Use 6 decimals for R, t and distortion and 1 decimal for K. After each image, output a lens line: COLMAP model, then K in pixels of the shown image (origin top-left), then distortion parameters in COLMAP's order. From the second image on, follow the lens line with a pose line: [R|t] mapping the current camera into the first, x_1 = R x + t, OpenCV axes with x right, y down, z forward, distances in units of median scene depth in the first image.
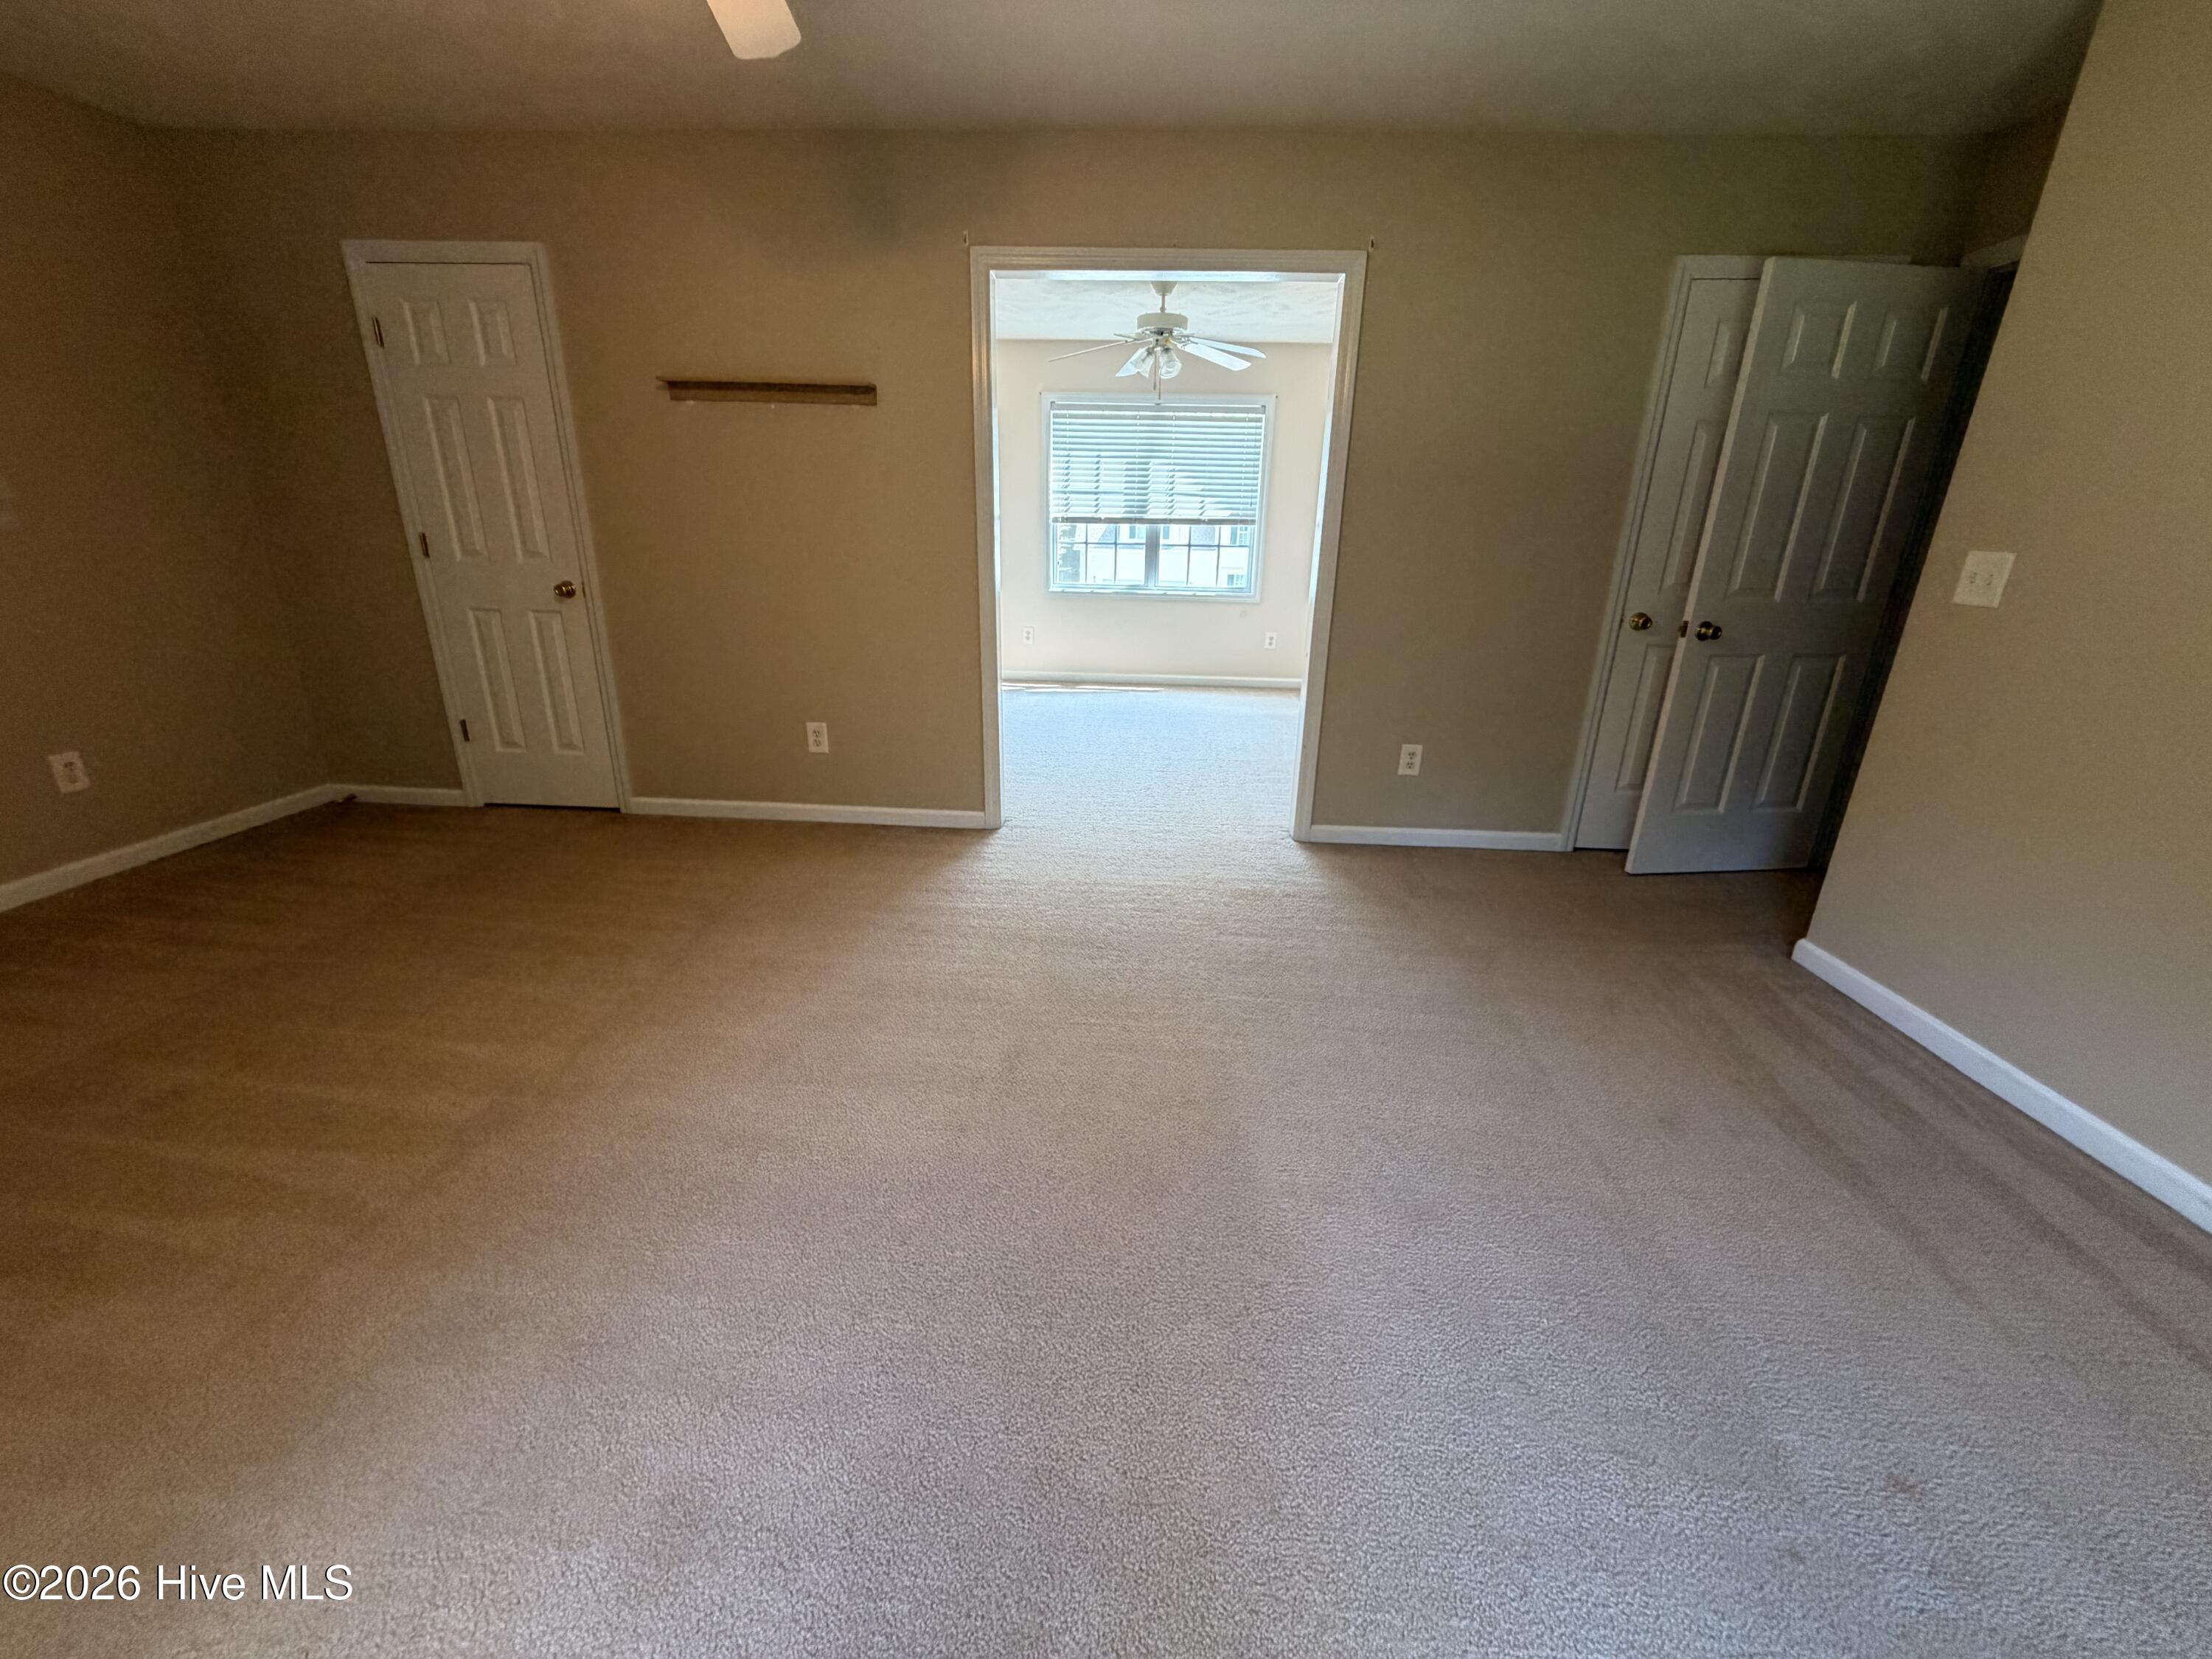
lens RADIAL K [[884.4, 0, 1102.8], [0, 884.4, 829.6], [0, 0, 1]] dist [0.001673, -0.000297]
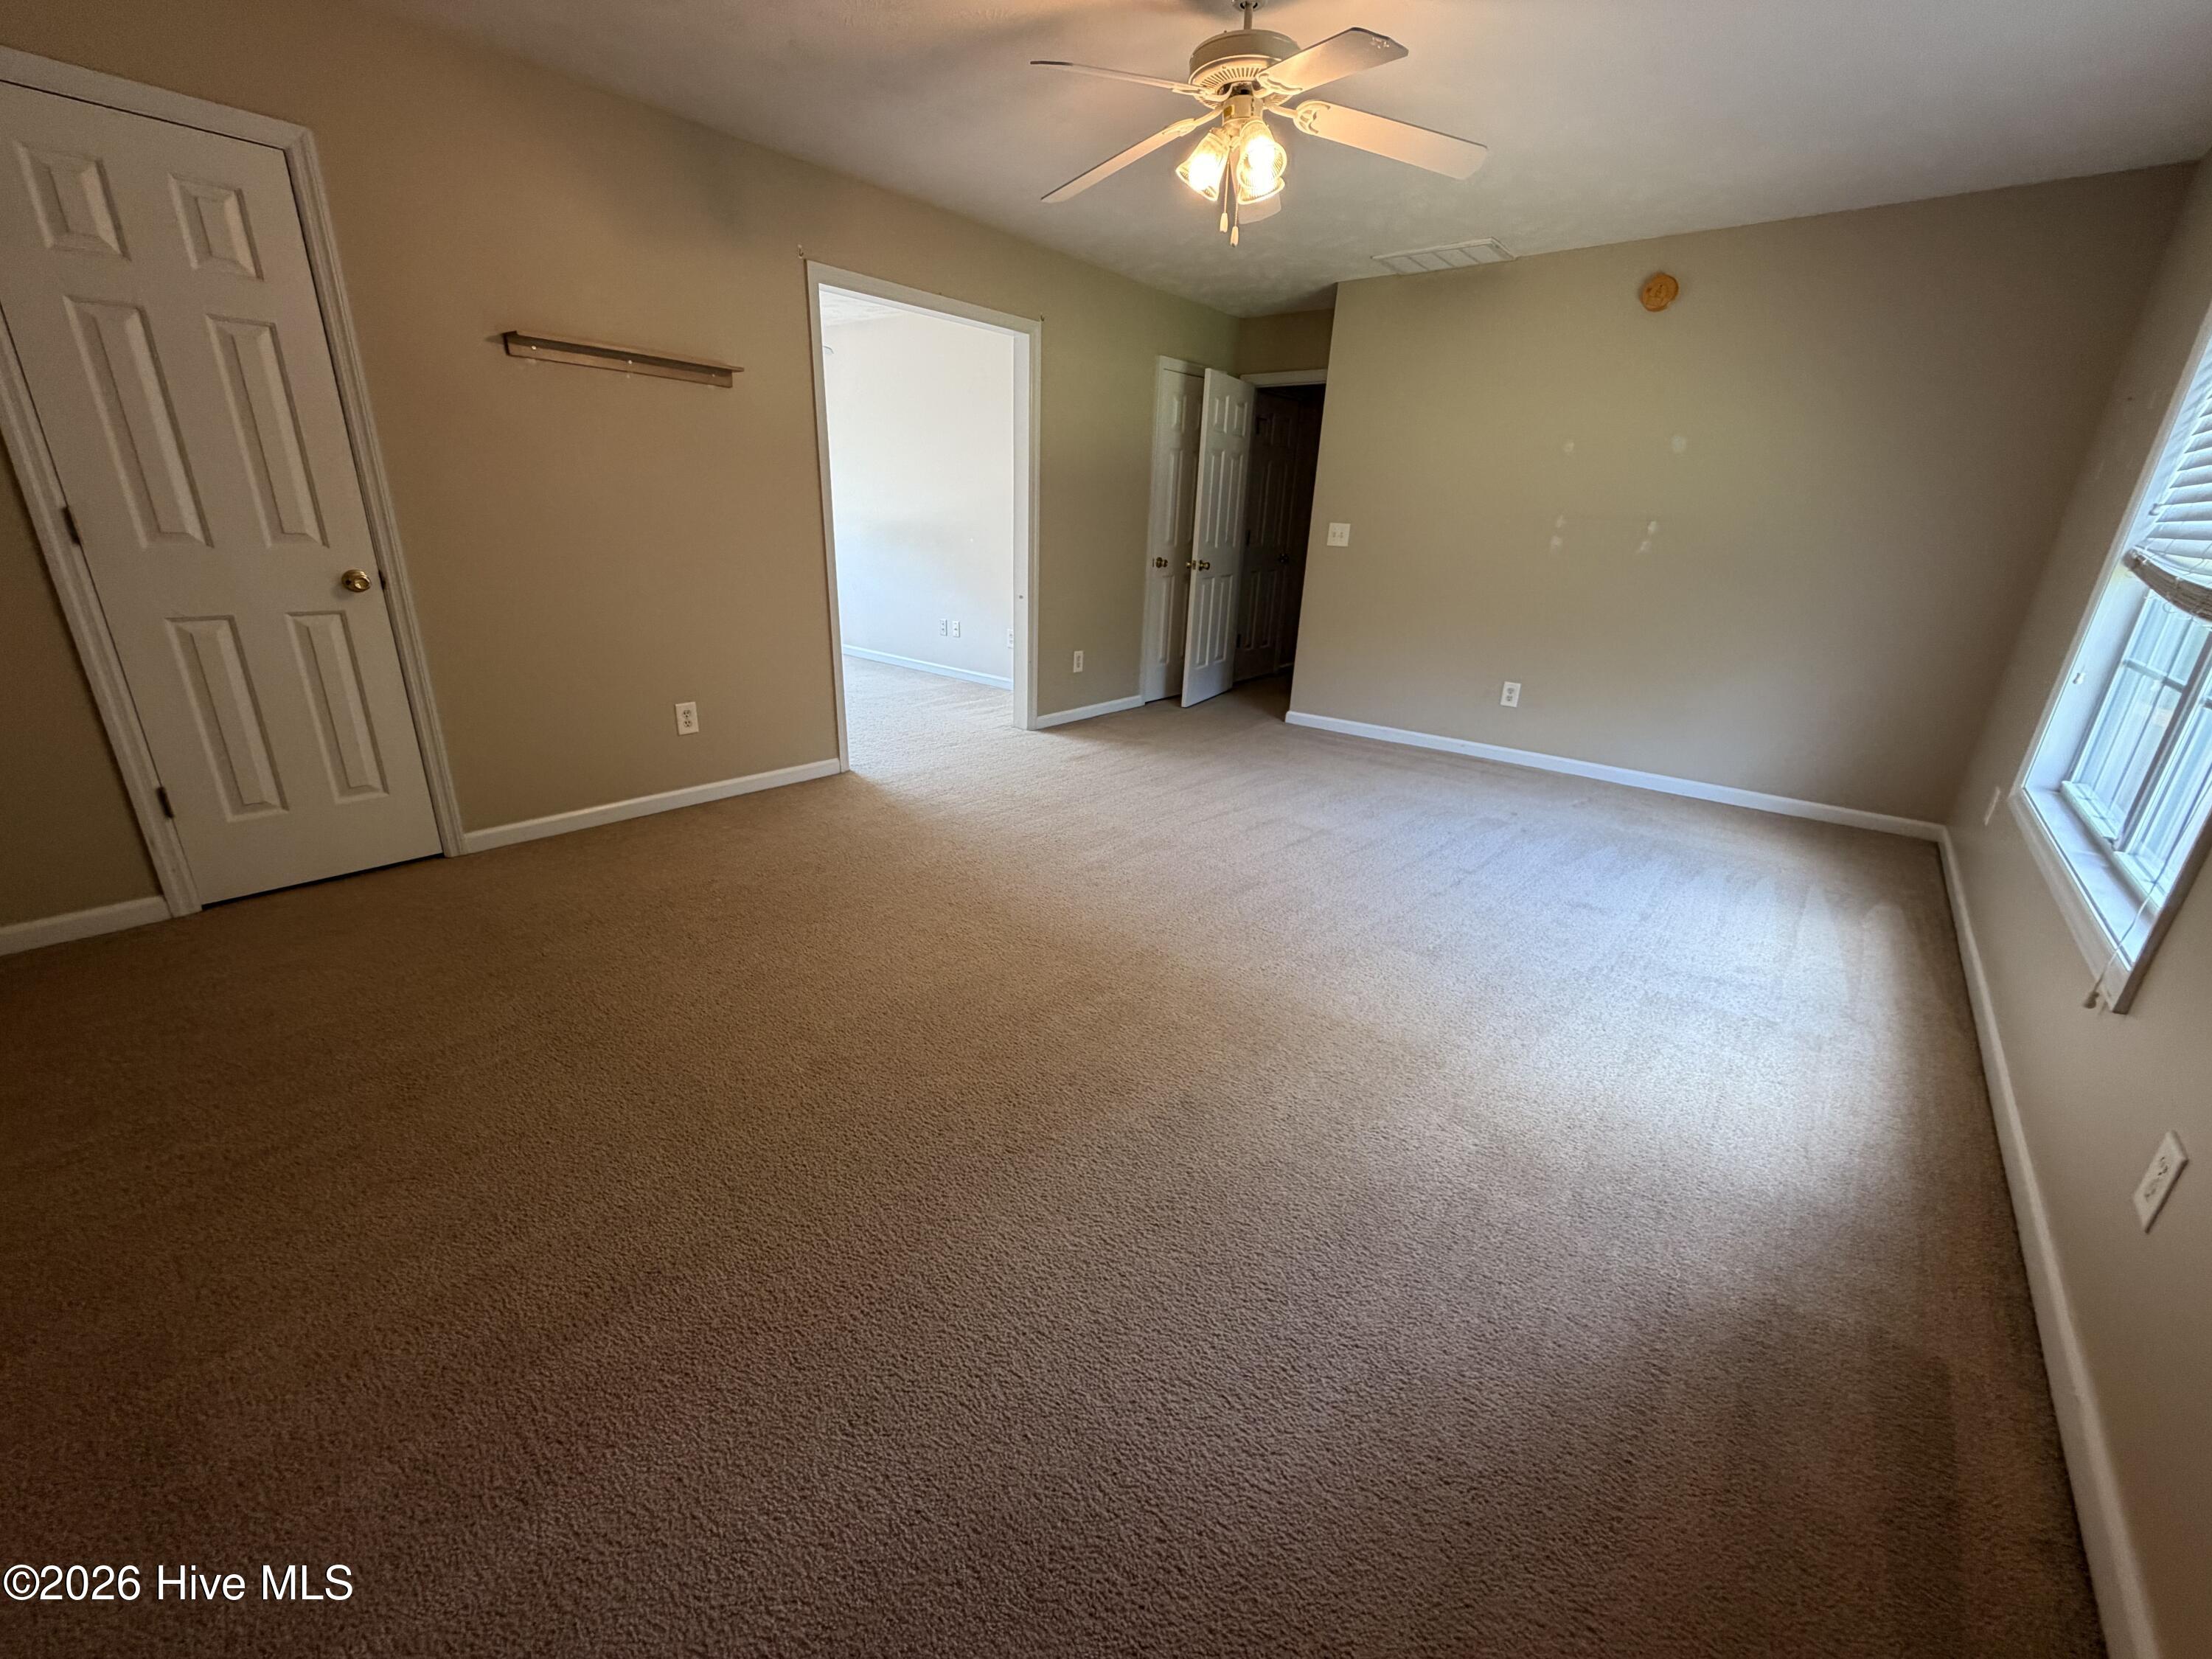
lens RADIAL K [[884.4, 0, 1102.8], [0, 884.4, 829.6], [0, 0, 1]] dist [0.001673, -0.000297]
pose [[0.596348, -0.271366, 0.755466, -0.878369], [0.238043, 0.958576, 0.156419, -0.030540], [-0.766619, 0.086553, 0.636242, 0.029097]]
